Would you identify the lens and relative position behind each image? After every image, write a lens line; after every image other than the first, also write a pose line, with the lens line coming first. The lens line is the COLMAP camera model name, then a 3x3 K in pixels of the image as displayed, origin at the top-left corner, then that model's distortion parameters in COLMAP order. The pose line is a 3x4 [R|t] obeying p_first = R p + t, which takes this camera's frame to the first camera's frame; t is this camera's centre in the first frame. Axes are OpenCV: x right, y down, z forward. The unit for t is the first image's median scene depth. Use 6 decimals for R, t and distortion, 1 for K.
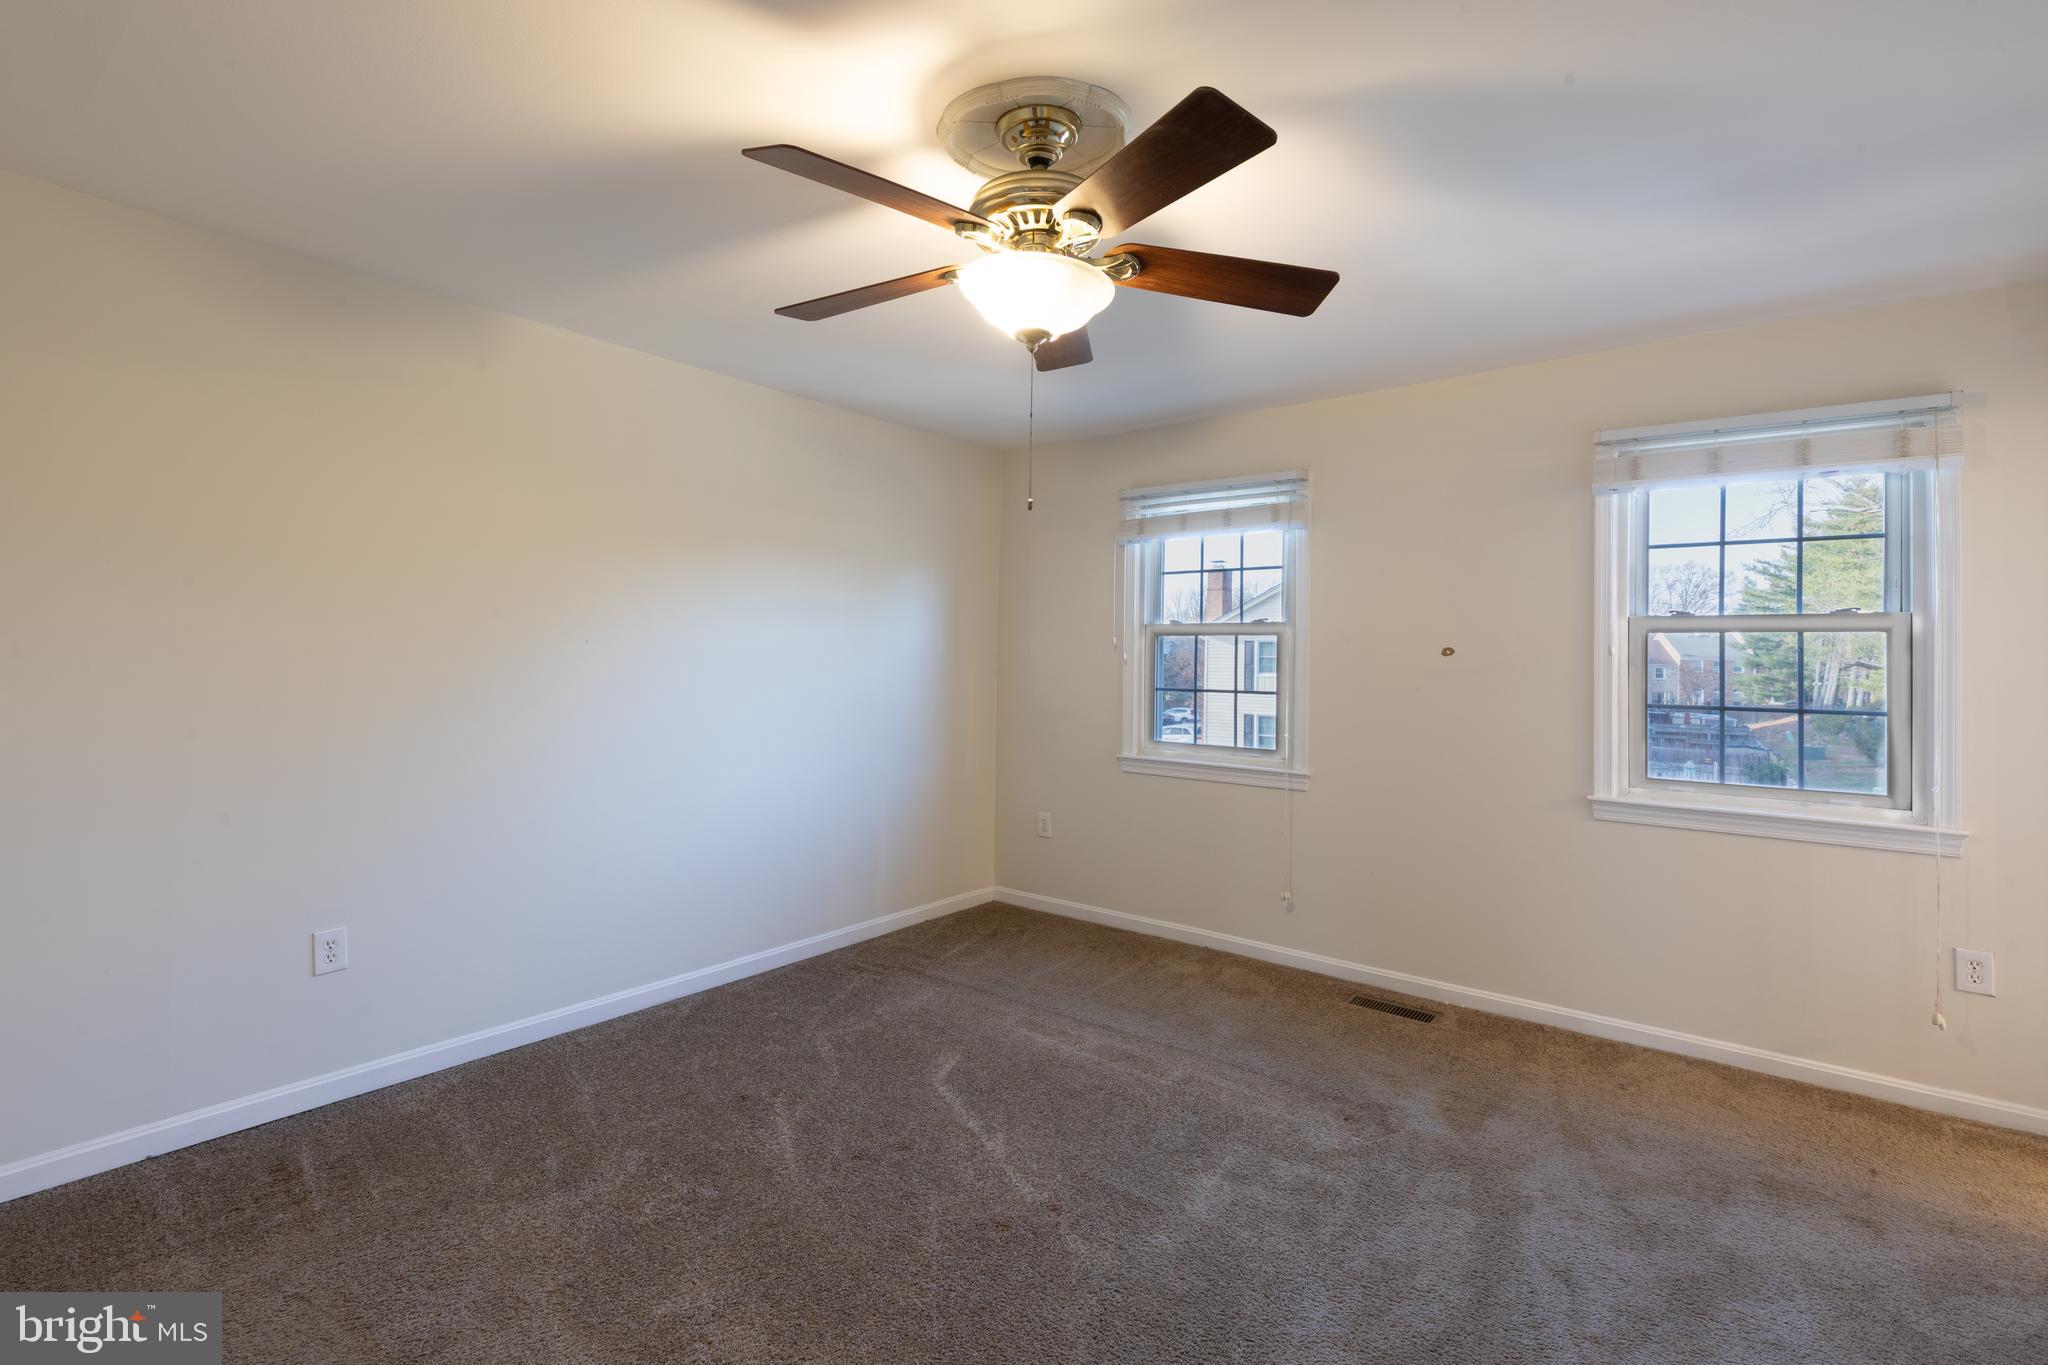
lens RADIAL K [[919.6, 0, 1025.0], [0, 919.6, 656.9], [0, 0, 1]] dist [0.000996, 0.000380]
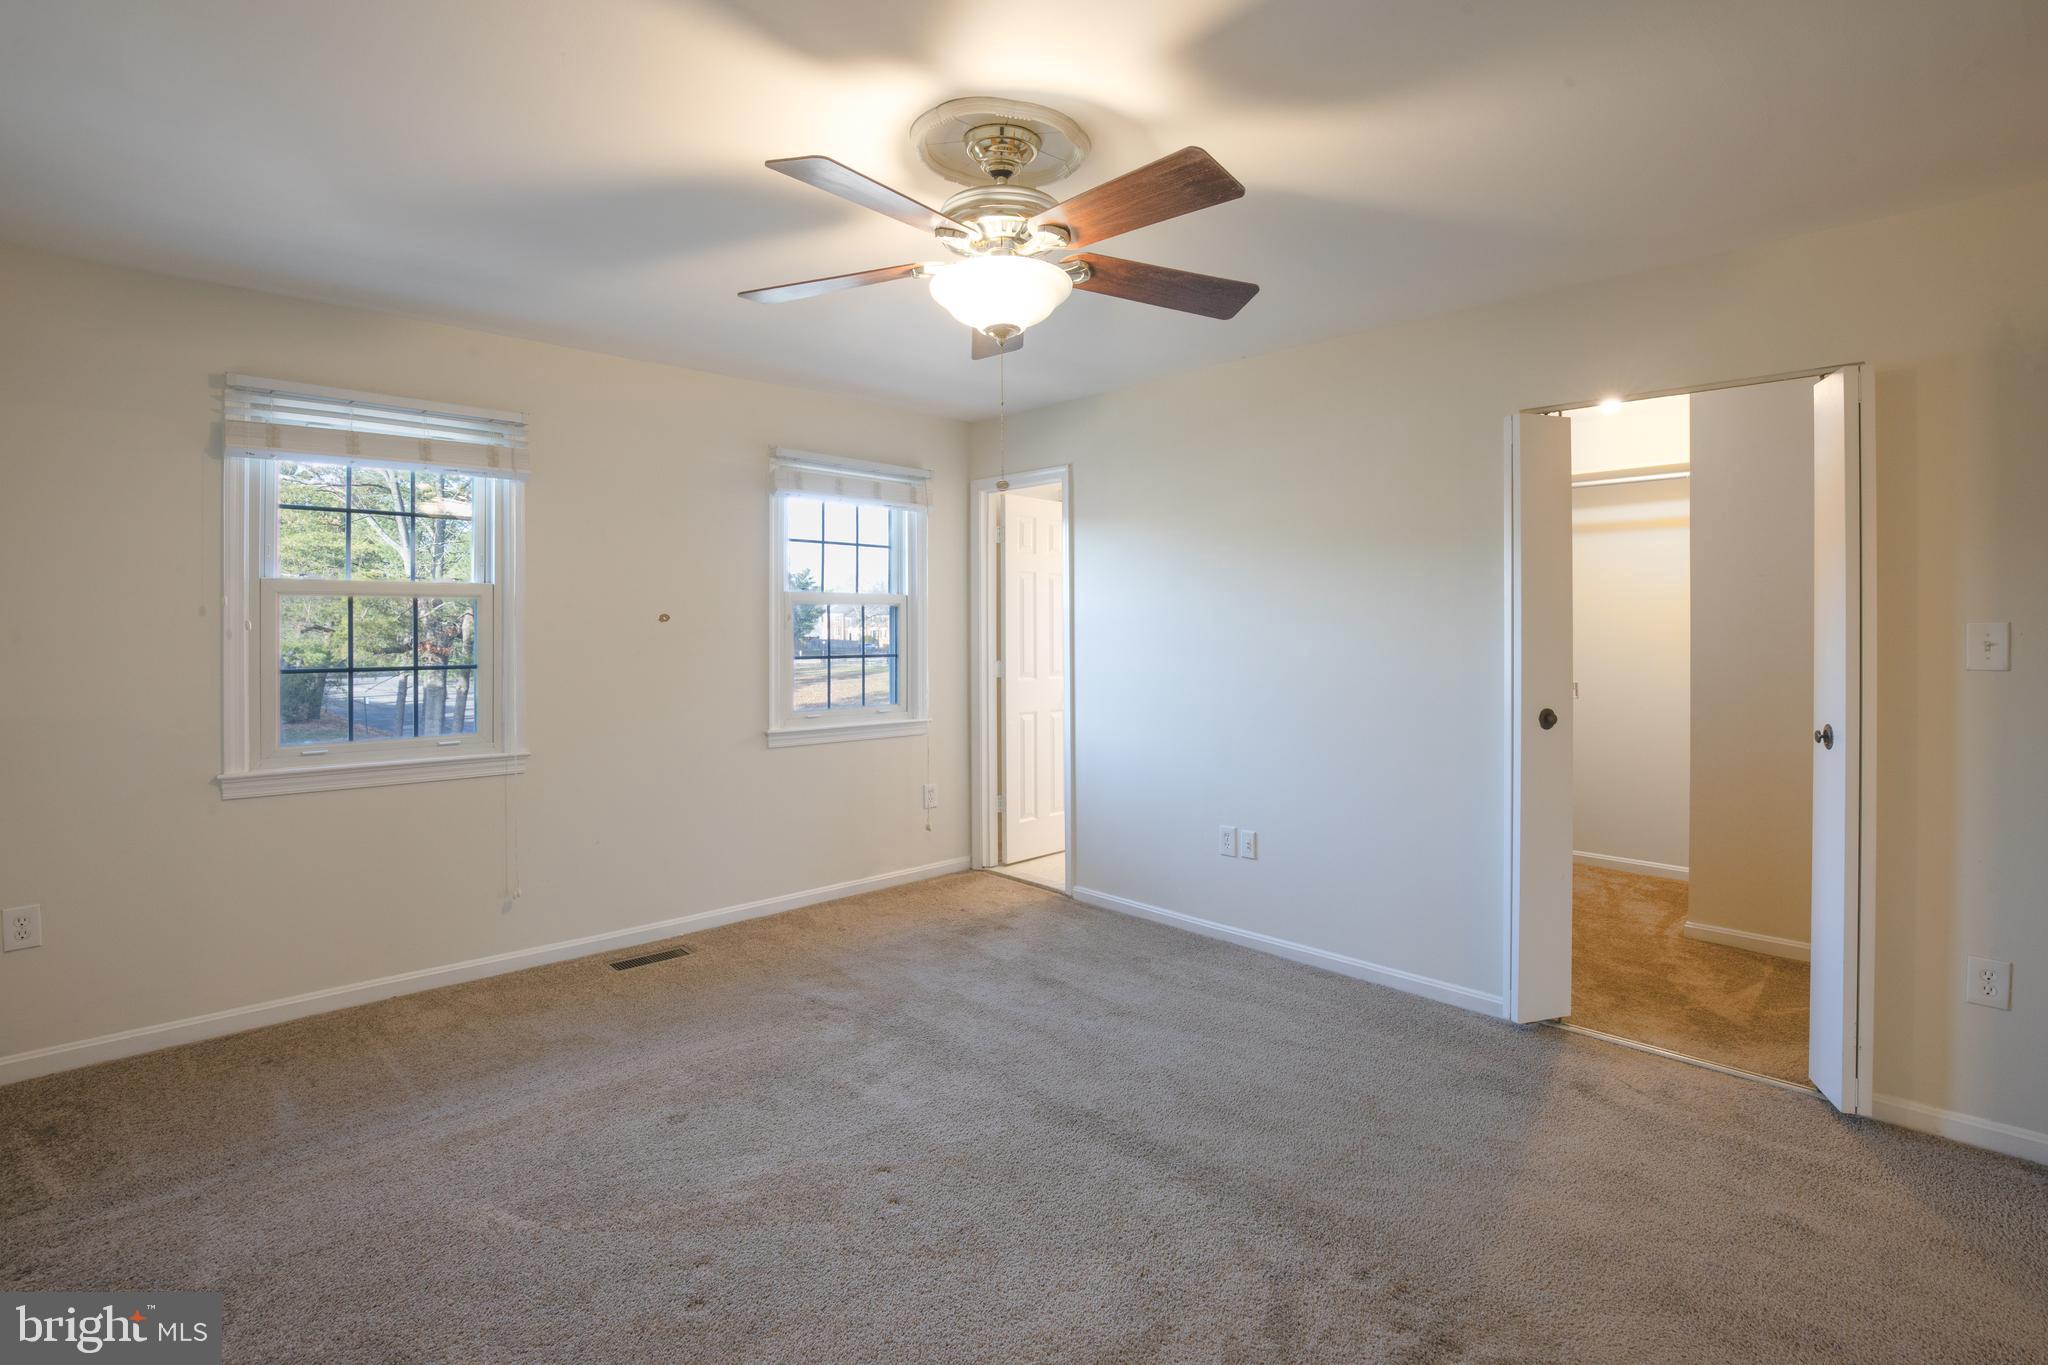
lens RADIAL K [[929.2, 0, 1030.7], [0, 929.2, 642.6], [0, 0, 1]] dist [-0.037811, 0.008525]
pose [[0.154007, -0.029964, 0.987615, -0.620982], [0.000983, 0.999544, 0.030173, -0.010257], [-0.988069, -0.003676, 0.153967, 0.455562]]
